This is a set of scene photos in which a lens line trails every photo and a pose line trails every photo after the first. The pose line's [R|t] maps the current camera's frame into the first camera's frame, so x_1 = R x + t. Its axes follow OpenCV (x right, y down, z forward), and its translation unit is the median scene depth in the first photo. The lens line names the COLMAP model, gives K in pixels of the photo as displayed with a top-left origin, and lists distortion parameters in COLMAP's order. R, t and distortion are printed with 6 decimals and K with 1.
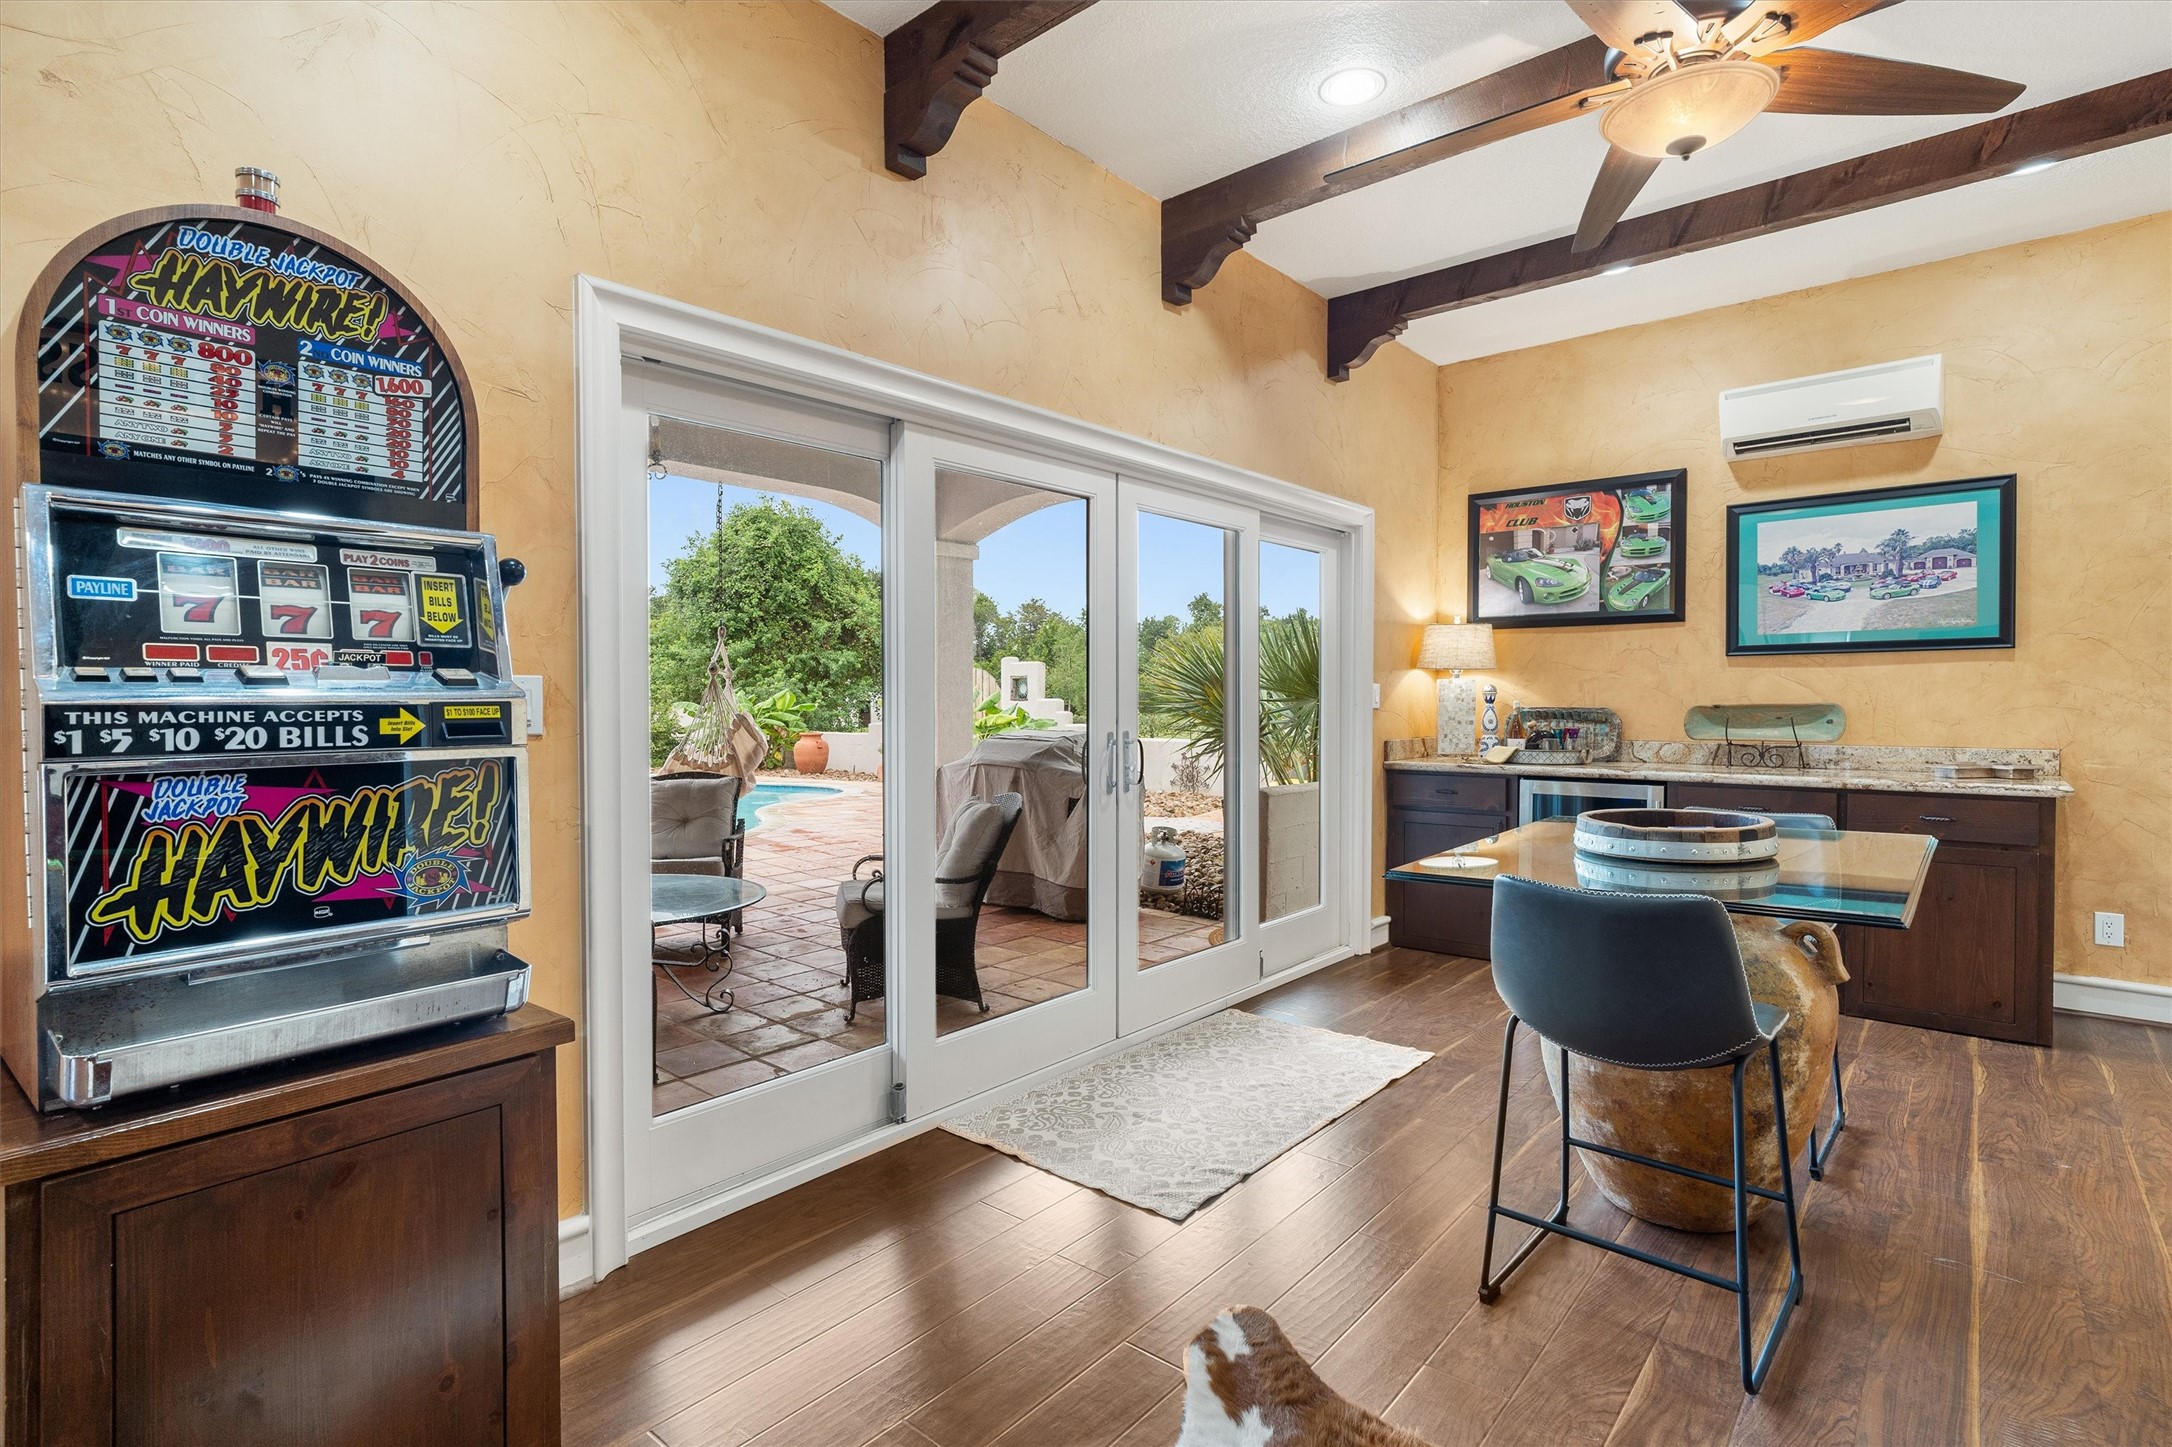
lens RADIAL K [[1049.2, 0, 1089.2], [0, 1049.2, 714.3], [0, 0, 1]] dist [-0.005663, -0.000129]
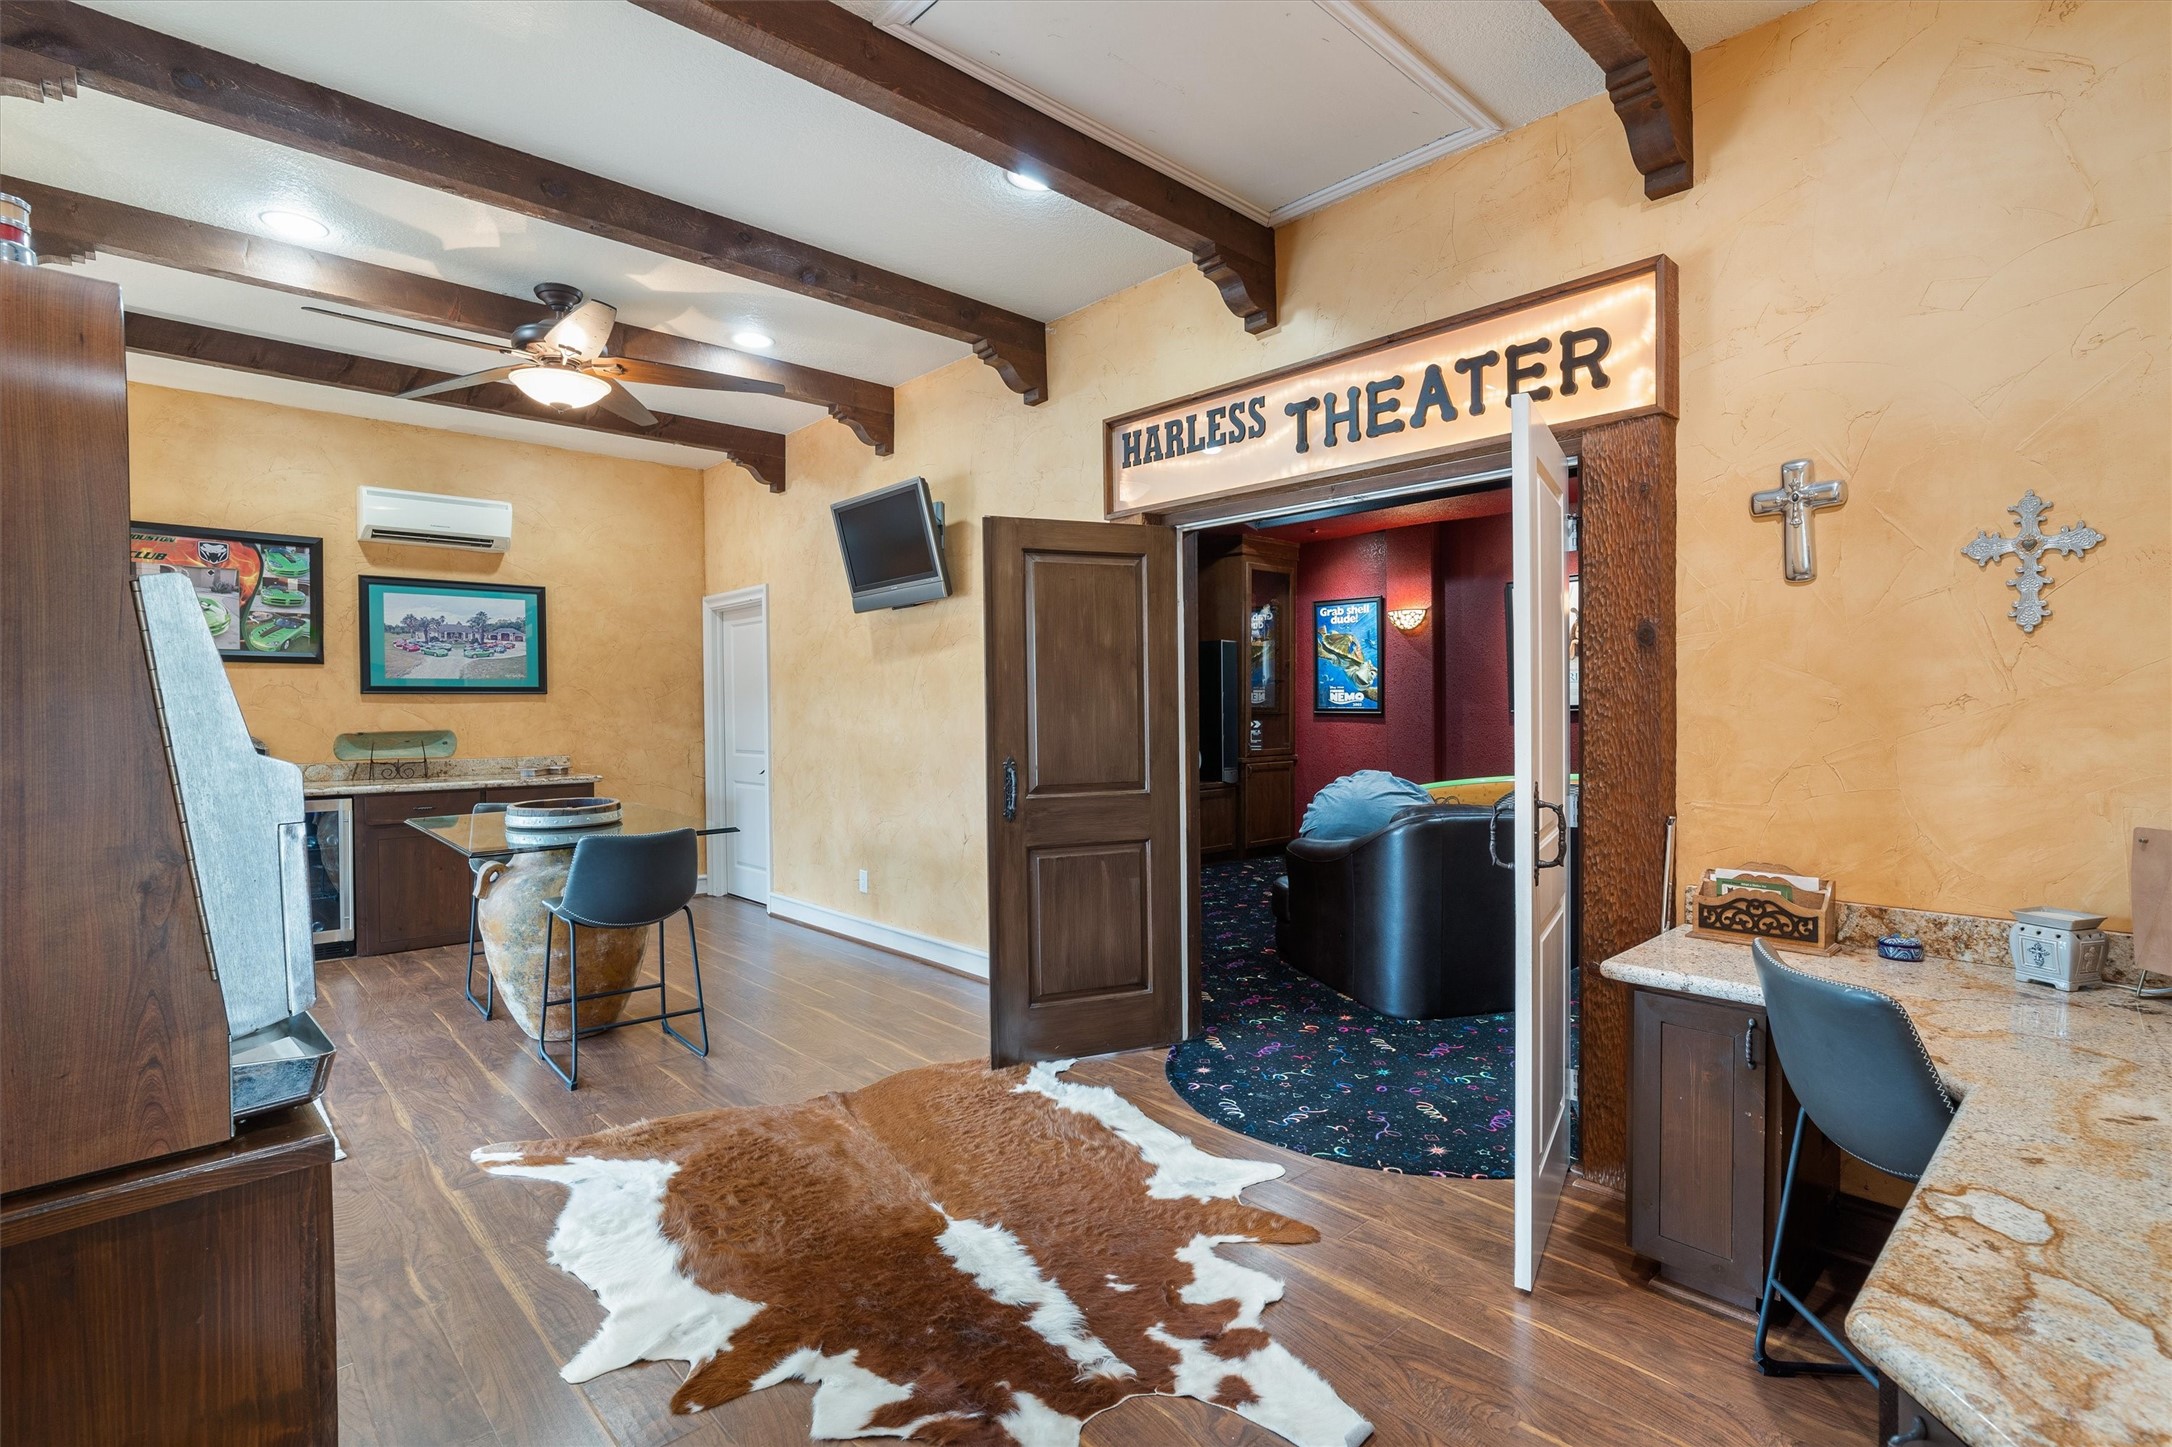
lens RADIAL K [[1049.2, 0, 1086.8], [0, 1049.2, 723.6], [0, 0, 1]] dist [-0.005663, -0.000129]
pose [[0.111041, -0.012515, 0.993737, -0.562973], [0.018243, 0.999778, 0.010553, -0.017176], [-0.993648, 0.016957, 0.111245, -0.013719]]
